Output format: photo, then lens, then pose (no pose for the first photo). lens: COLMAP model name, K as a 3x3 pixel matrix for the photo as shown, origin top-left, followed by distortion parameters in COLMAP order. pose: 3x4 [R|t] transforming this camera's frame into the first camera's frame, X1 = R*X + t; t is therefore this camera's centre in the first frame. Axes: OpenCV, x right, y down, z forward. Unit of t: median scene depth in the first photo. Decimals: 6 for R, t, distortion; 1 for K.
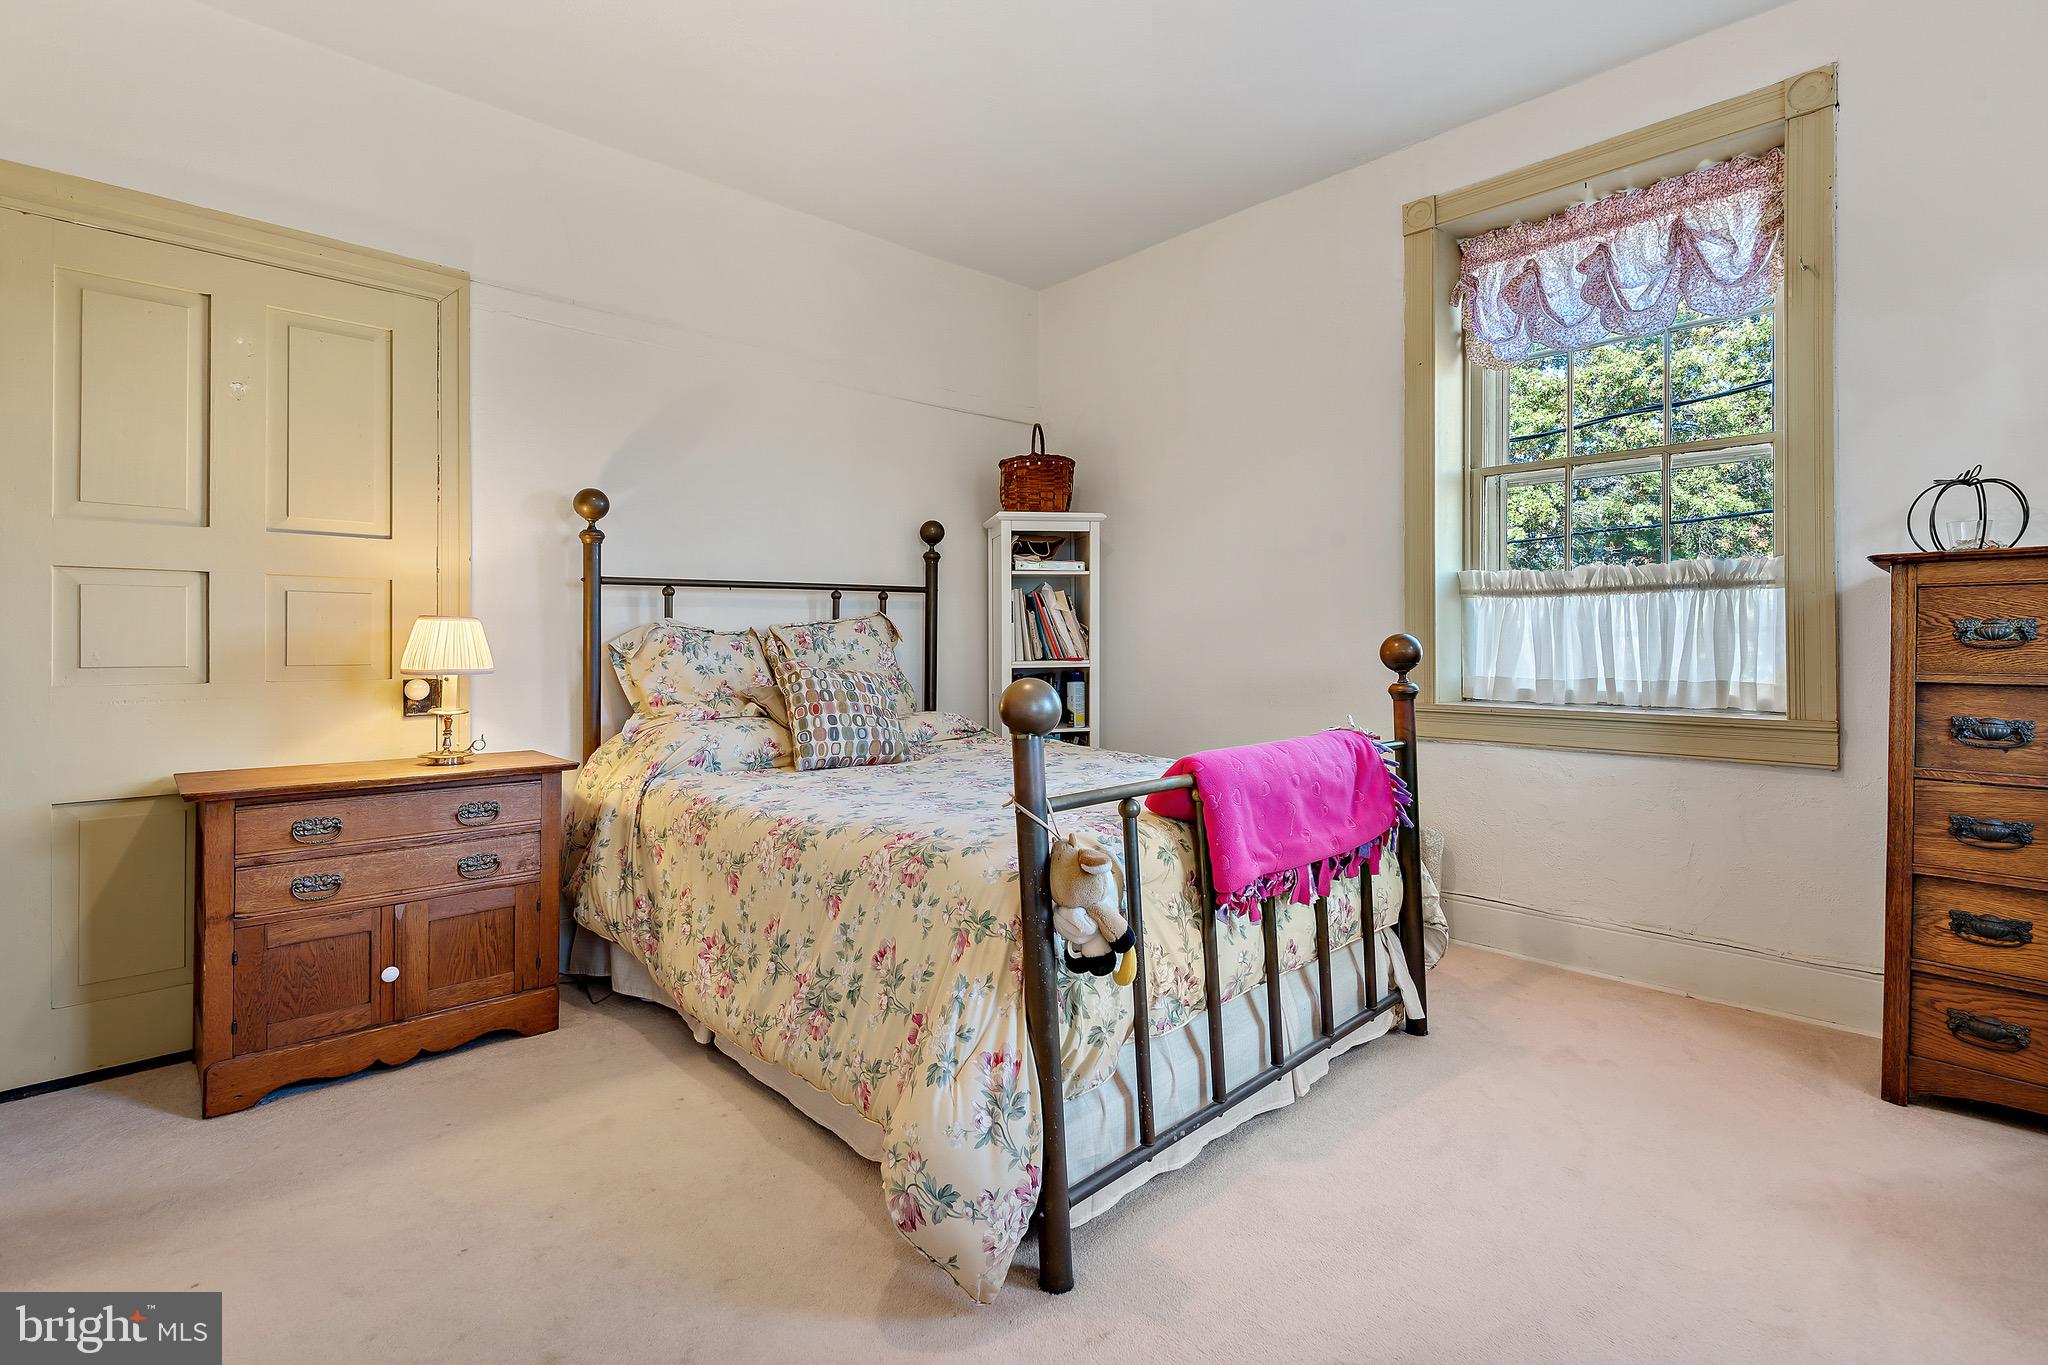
lens RADIAL K [[961.2, 0, 1012.3], [0, 961.2, 662.2], [0, 0, 1]] dist [0.030385, -0.000136]
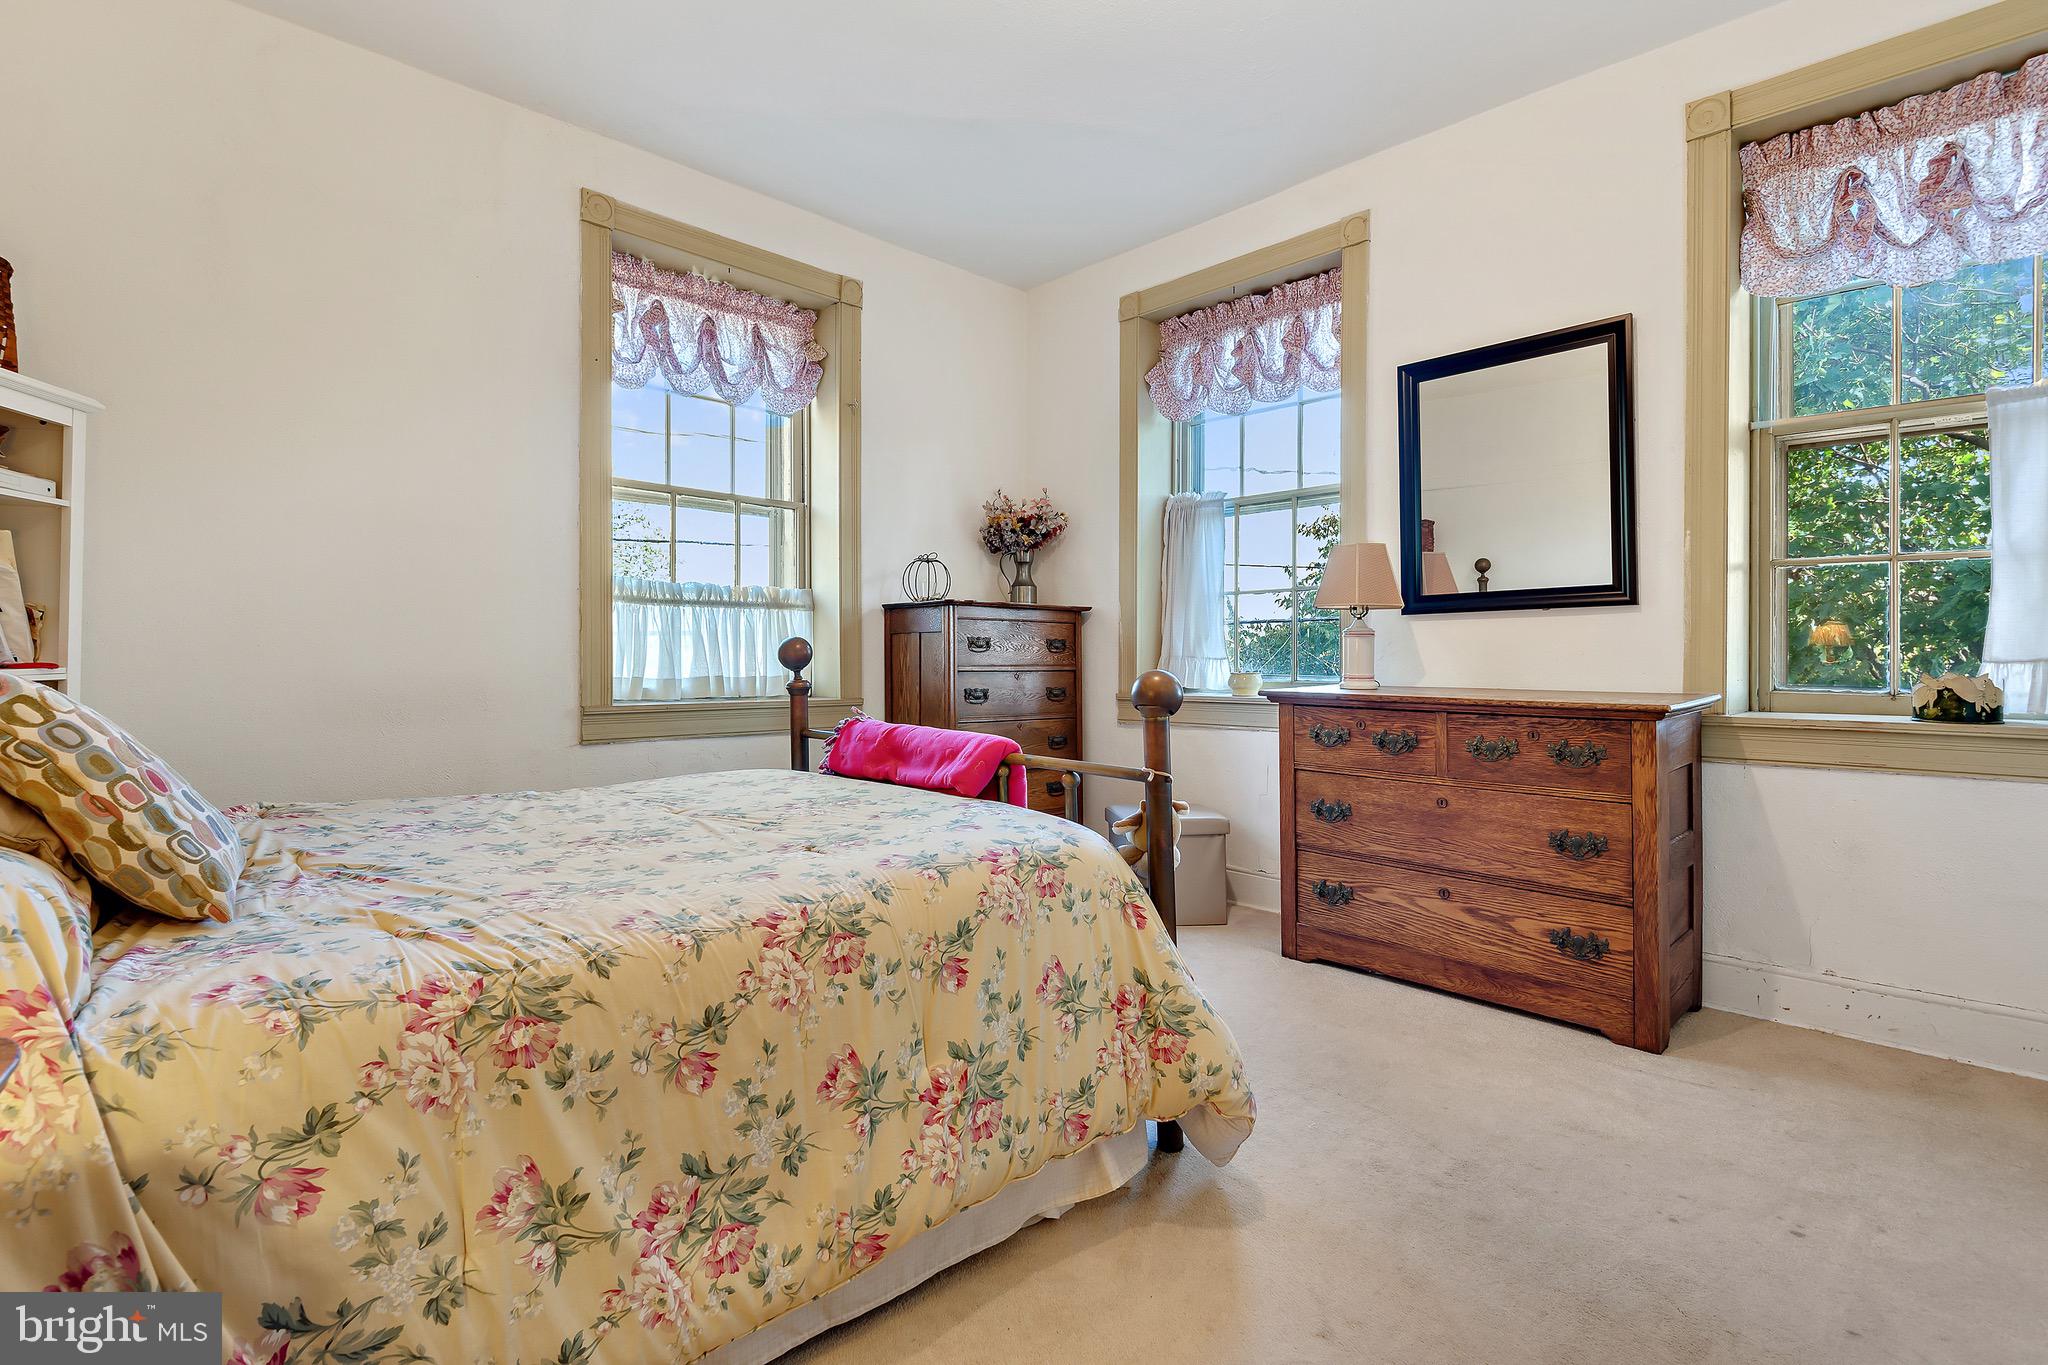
lens RADIAL K [[1022.9, 0, 1021.0], [0, 1022.9, 680.0], [0, 0, 1]] dist [0.016665, -0.002999]
pose [[-0.032649, -0.019026, 0.999286, -0.719619], [0.014461, 0.999705, 0.019506, 0.002121], [-0.999362, 0.015088, -0.032364, 0.695558]]
